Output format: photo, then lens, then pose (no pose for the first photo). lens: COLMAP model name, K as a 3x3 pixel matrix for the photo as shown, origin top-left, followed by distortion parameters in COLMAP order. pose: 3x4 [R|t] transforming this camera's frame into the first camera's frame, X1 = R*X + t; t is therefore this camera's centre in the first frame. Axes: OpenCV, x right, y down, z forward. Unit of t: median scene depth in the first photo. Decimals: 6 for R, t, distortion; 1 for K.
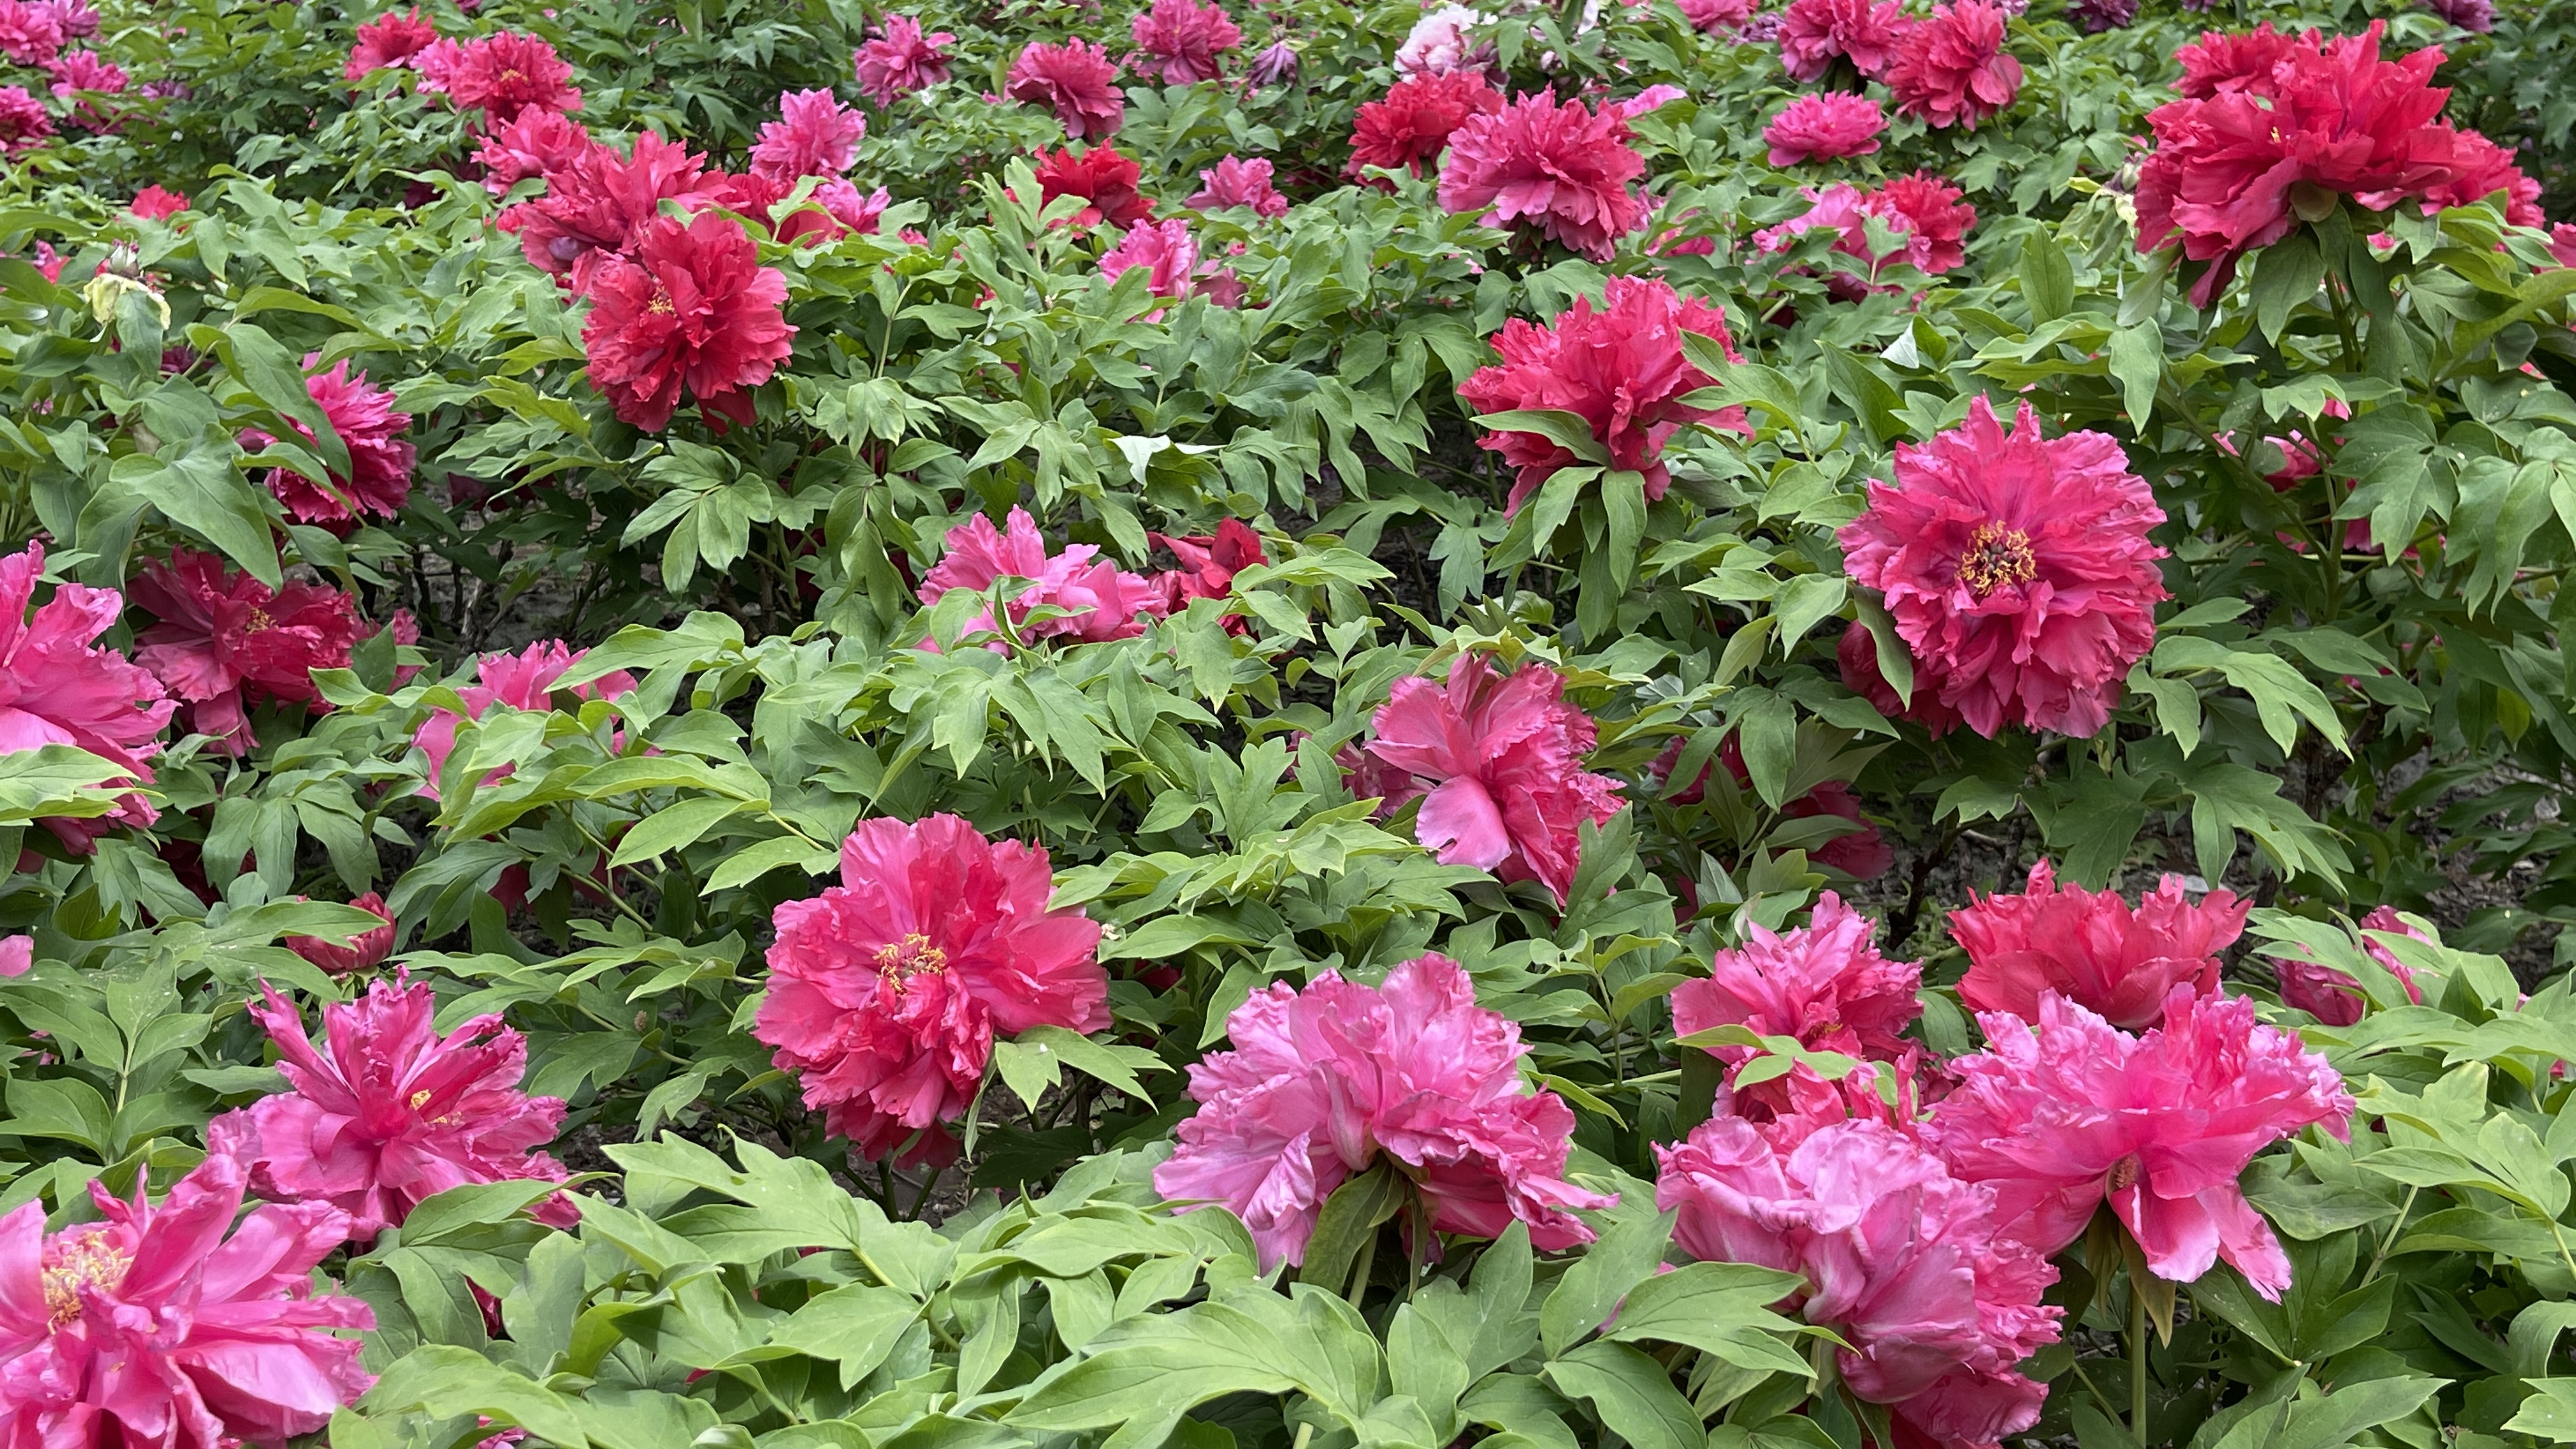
lens RADIAL K [[2623.7, 0, 1291.6], [0, 2623.7, 720.9], [0, 0, 1]] dist [0.066441, -0.019994]
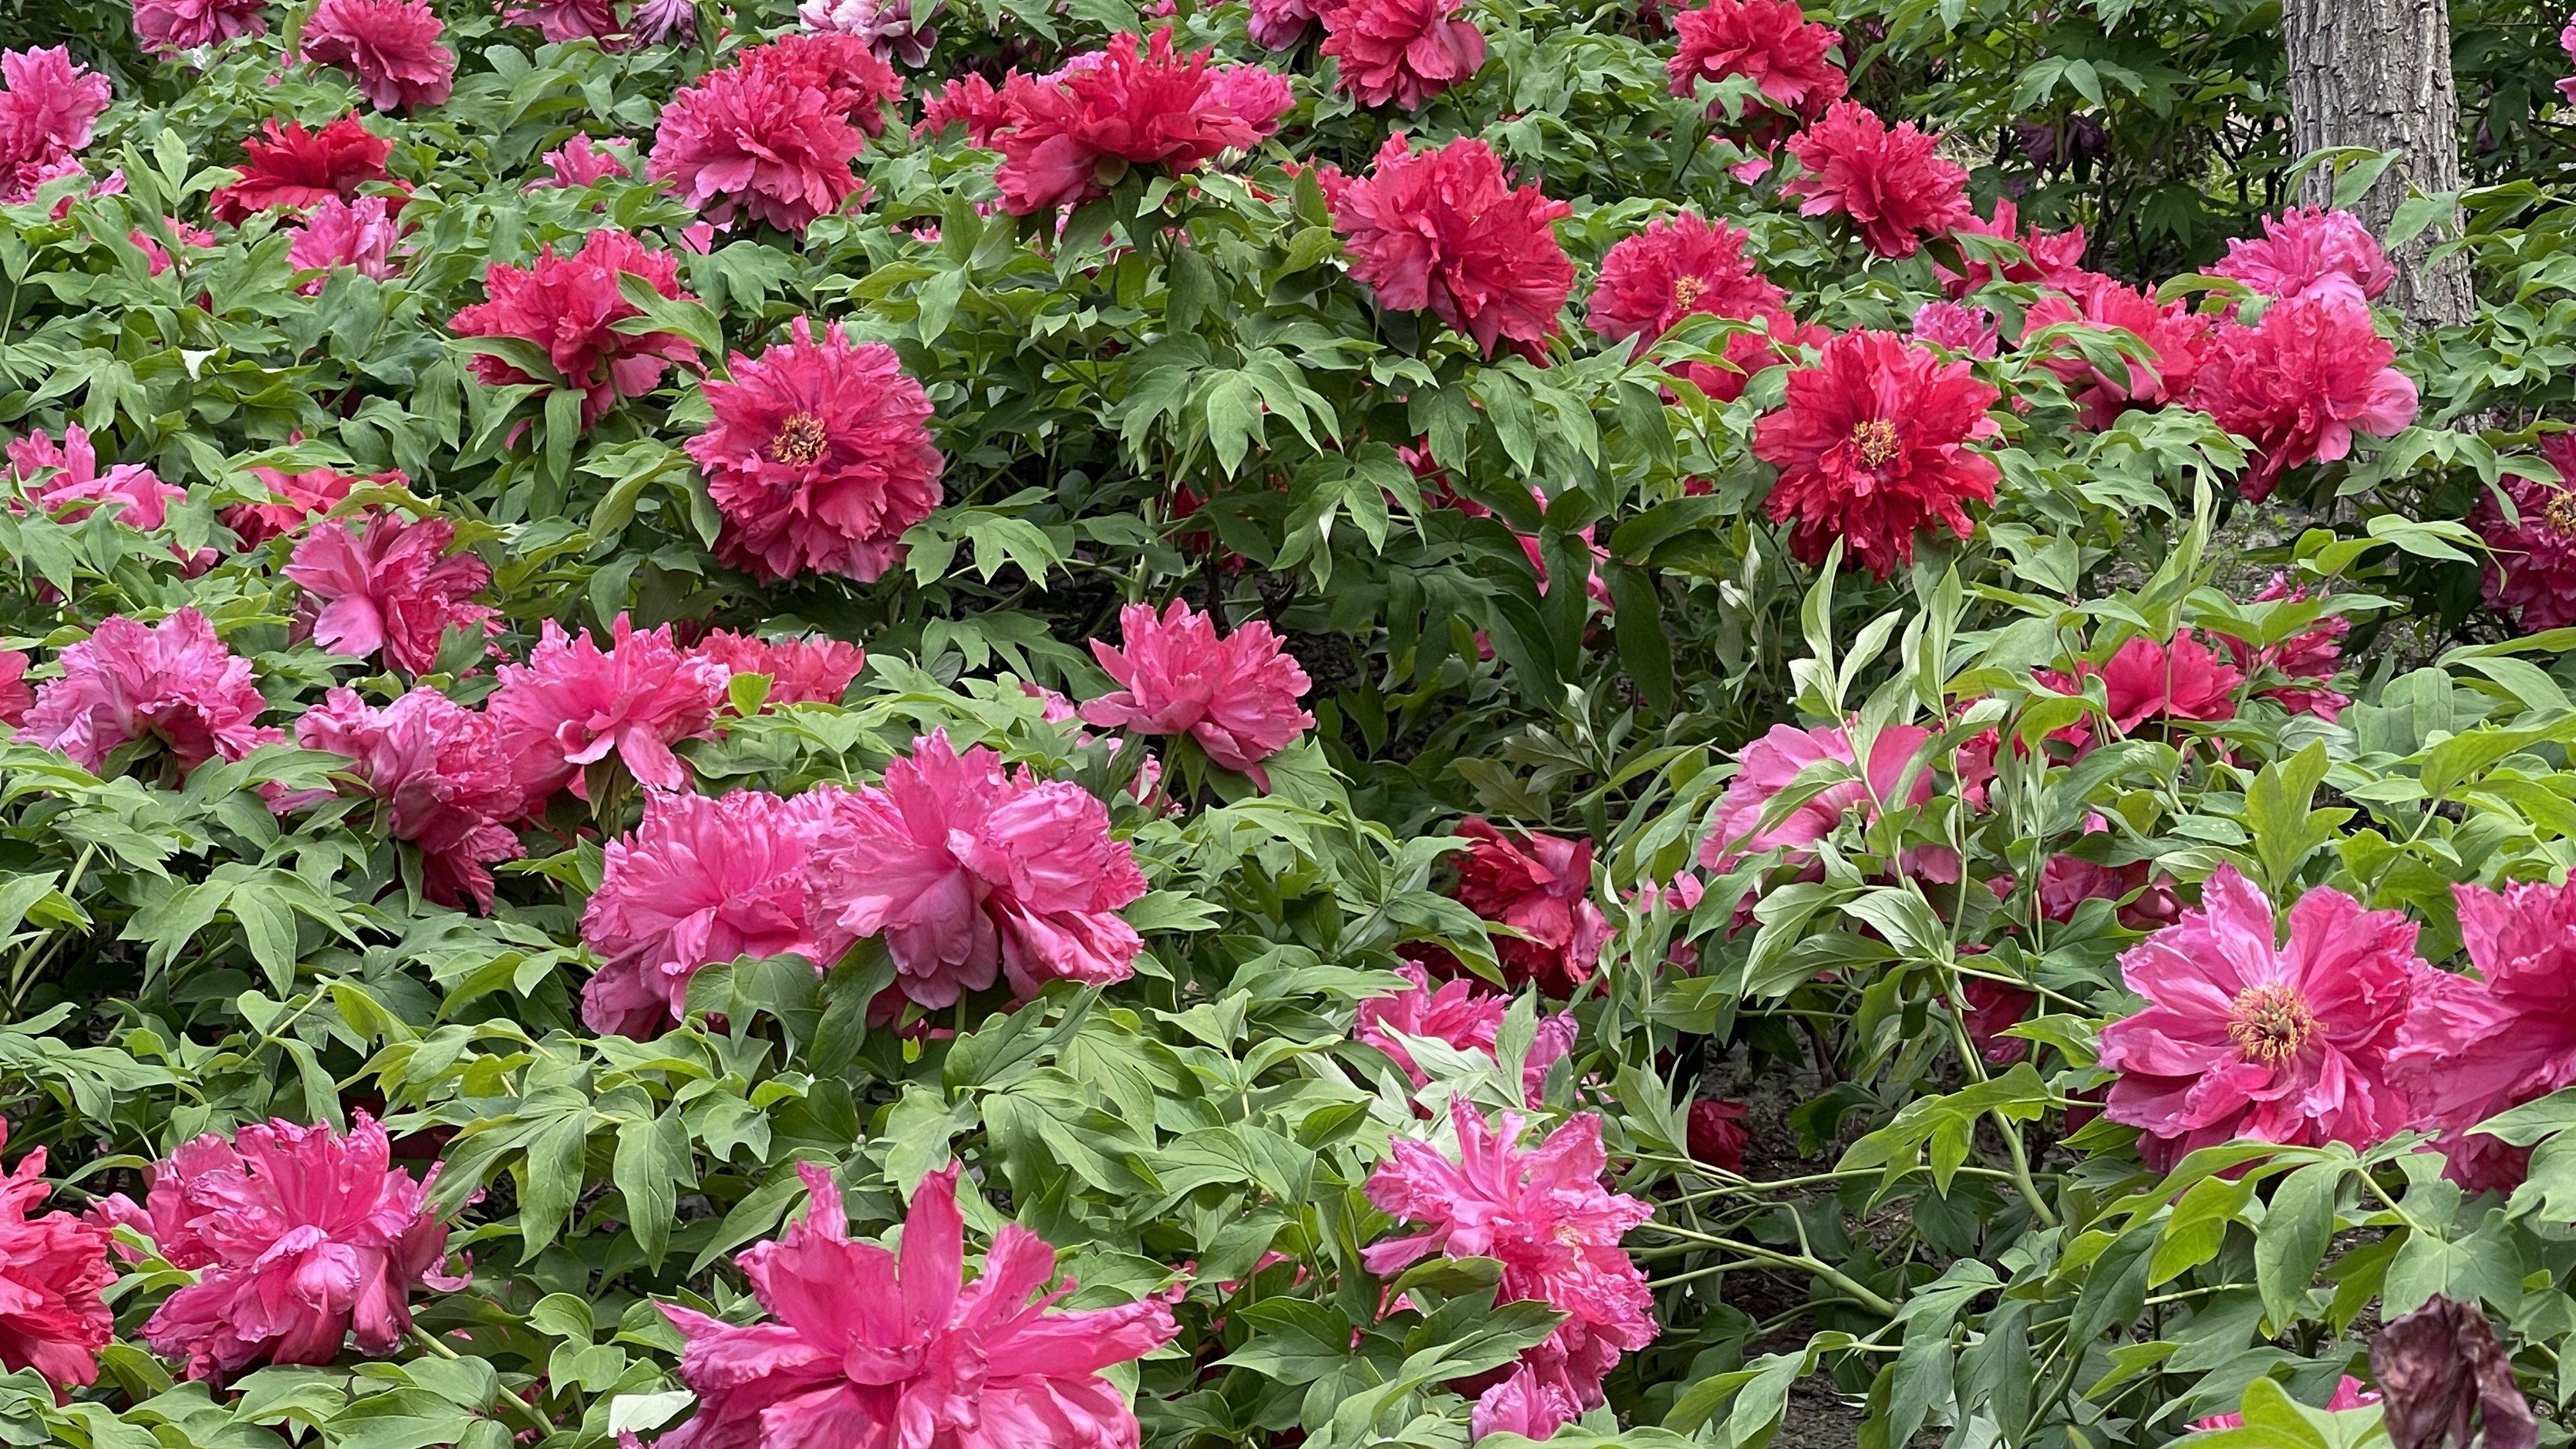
lens RADIAL K [[5915.5, 0, 1288.0], [0, 5915.5, 724.5], [0, 0, 1]] dist [0.214046, 0.543272]
pose [[0.999719, 0.005005, -0.023178, 0.341442], [-0.007636, 0.993354, -0.114842, 0.240832], [0.022449, 0.114986, 0.993113, -1.093929]]
